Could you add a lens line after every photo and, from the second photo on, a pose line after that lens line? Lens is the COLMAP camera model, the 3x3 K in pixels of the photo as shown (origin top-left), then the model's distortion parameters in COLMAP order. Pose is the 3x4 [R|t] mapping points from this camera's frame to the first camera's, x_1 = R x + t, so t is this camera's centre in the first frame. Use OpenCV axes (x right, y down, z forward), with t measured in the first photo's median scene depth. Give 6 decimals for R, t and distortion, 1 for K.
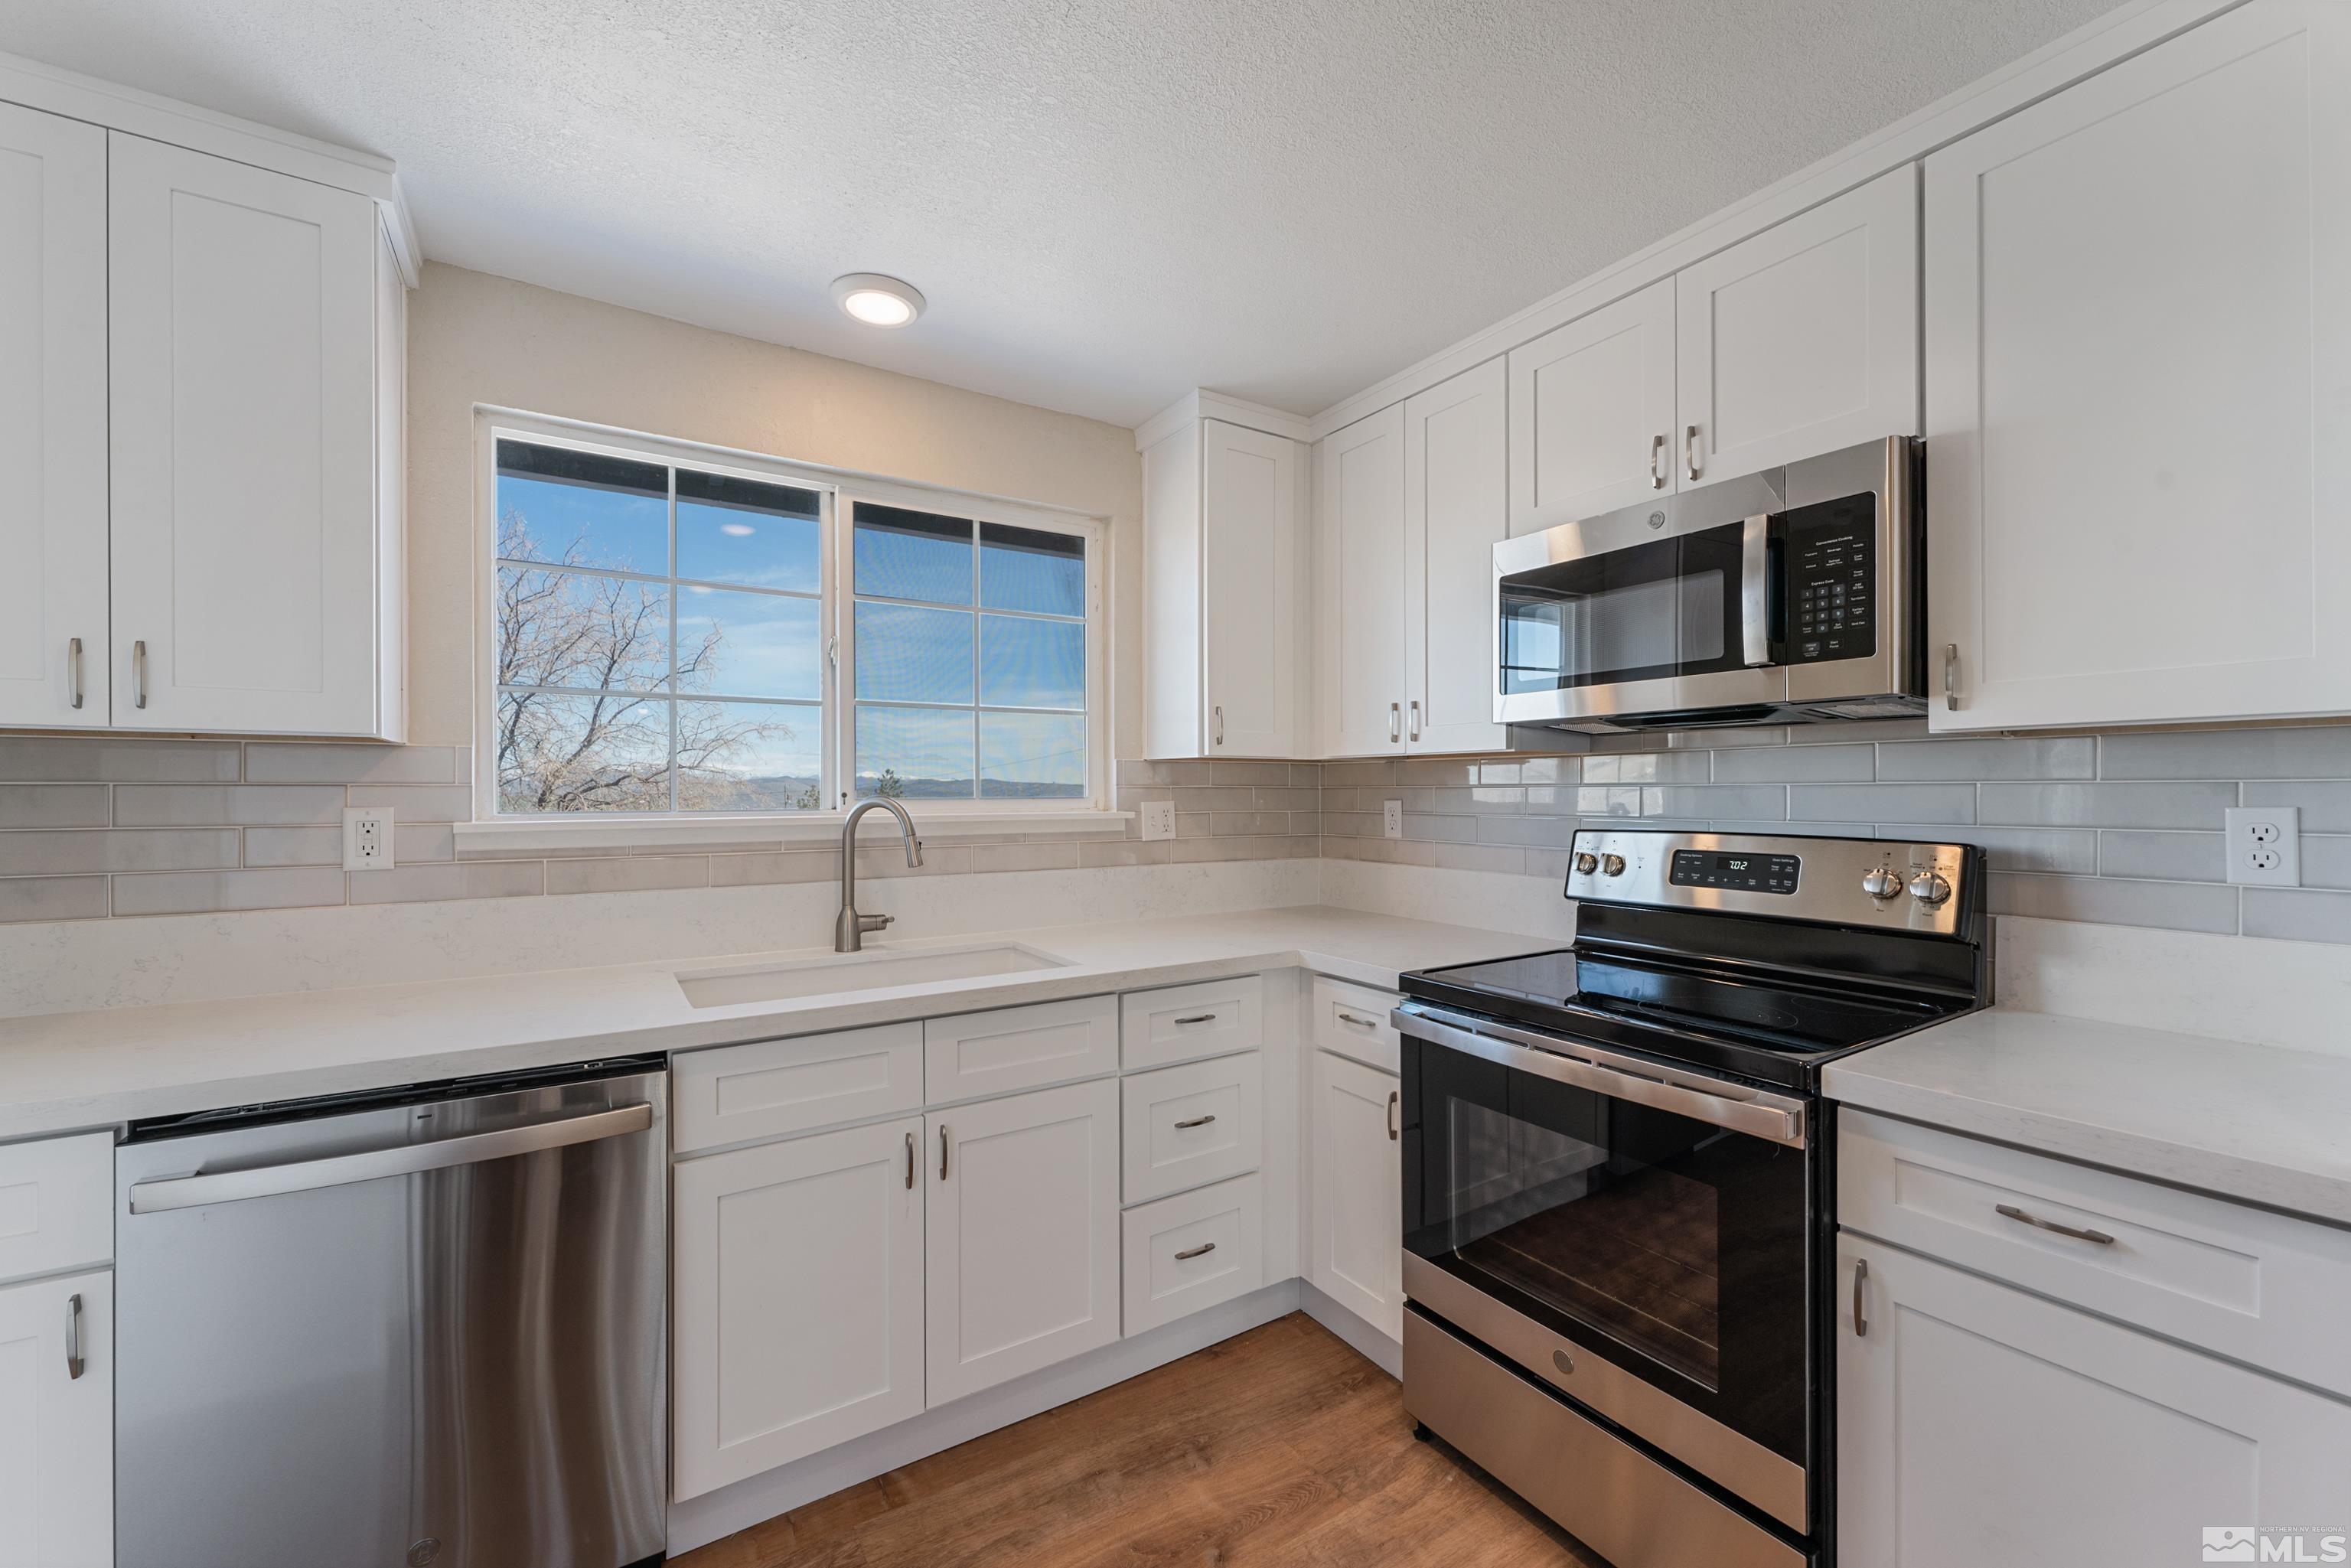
lens RADIAL K [[938.2, 0, 1177.3], [0, 938.2, 793.3], [0, 0, 1]] dist [0.001270, -0.000583]
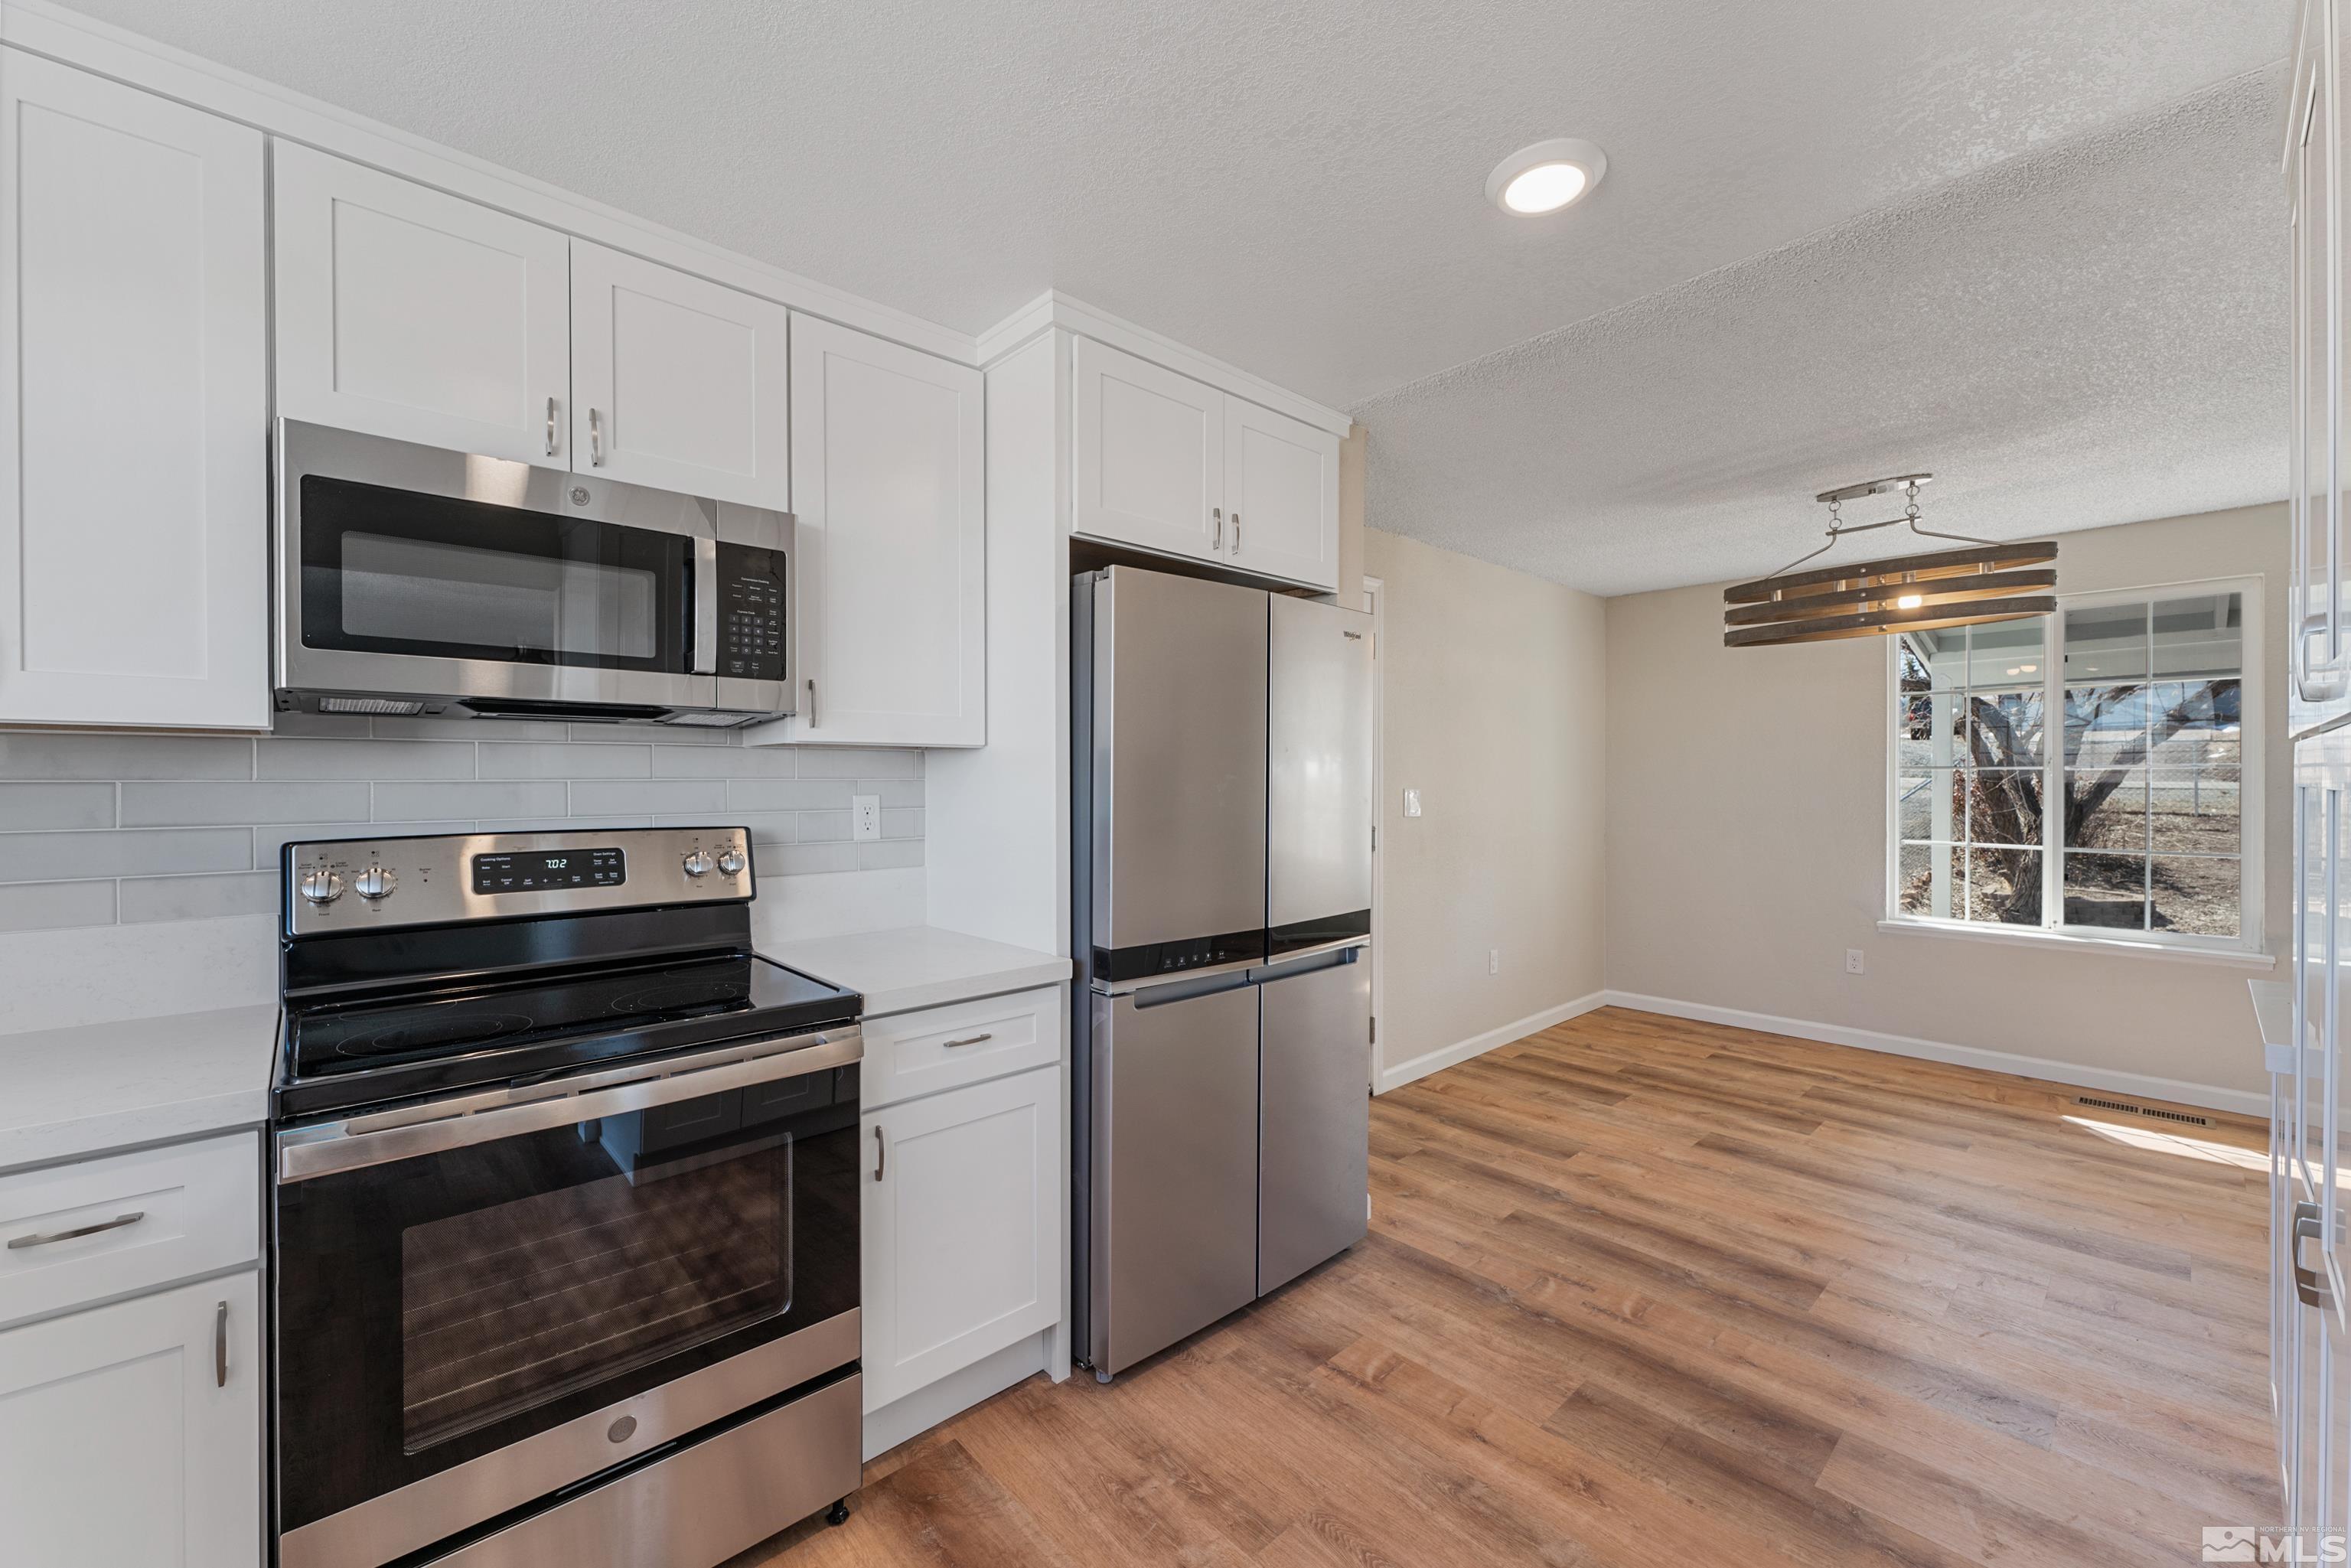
lens RADIAL K [[938.2, 0, 1185.7], [0, 938.2, 783.6], [0, 0, 1]] dist [0.001270, -0.000583]
pose [[-0.177646, -0.001174, 0.984094, -0.485257], [0.005577, 0.999982, 0.002200, -0.004737], [-0.984079, 0.005879, -0.177636, 0.545505]]
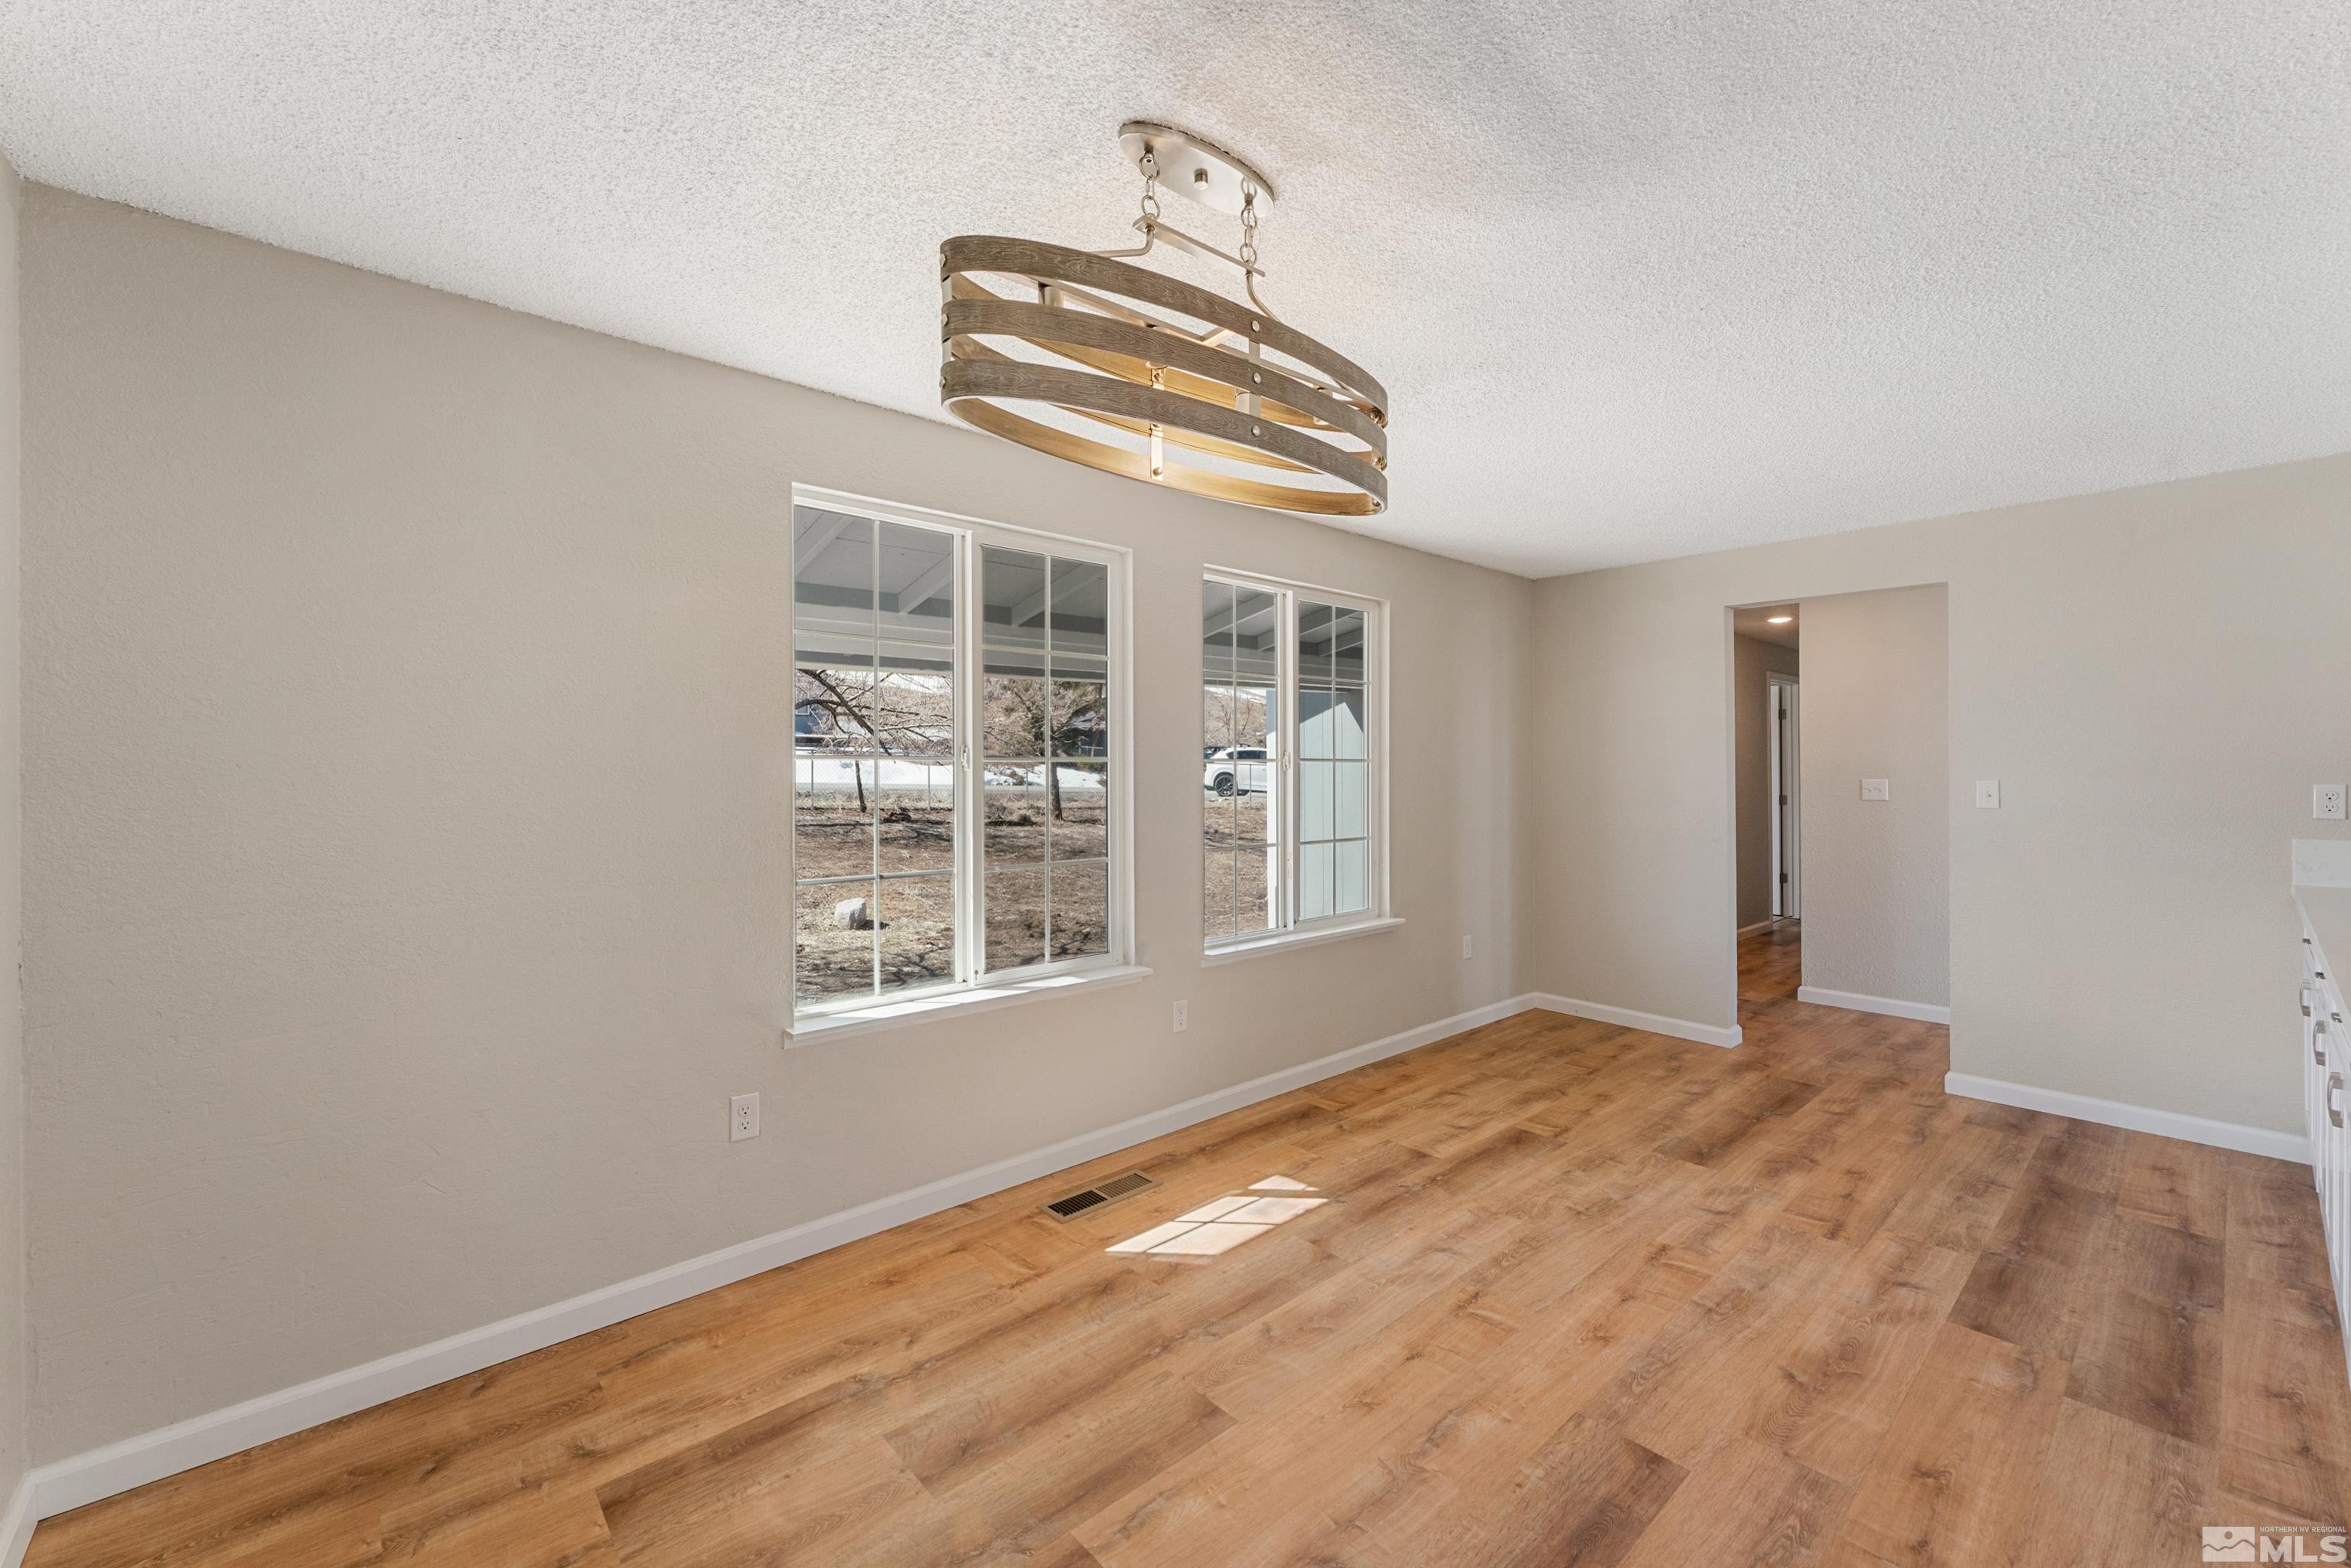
lens RADIAL K [[938.2, 0, 1180.7], [0, 938.2, 777.3], [0, 0, 1]] dist [0.001270, -0.000583]
pose [[-0.987836, 0.007381, -0.155324, 1.233989], [0.006053, 0.999941, 0.009021, -0.008993], [0.155381, 0.007971, -0.987822, -0.226997]]
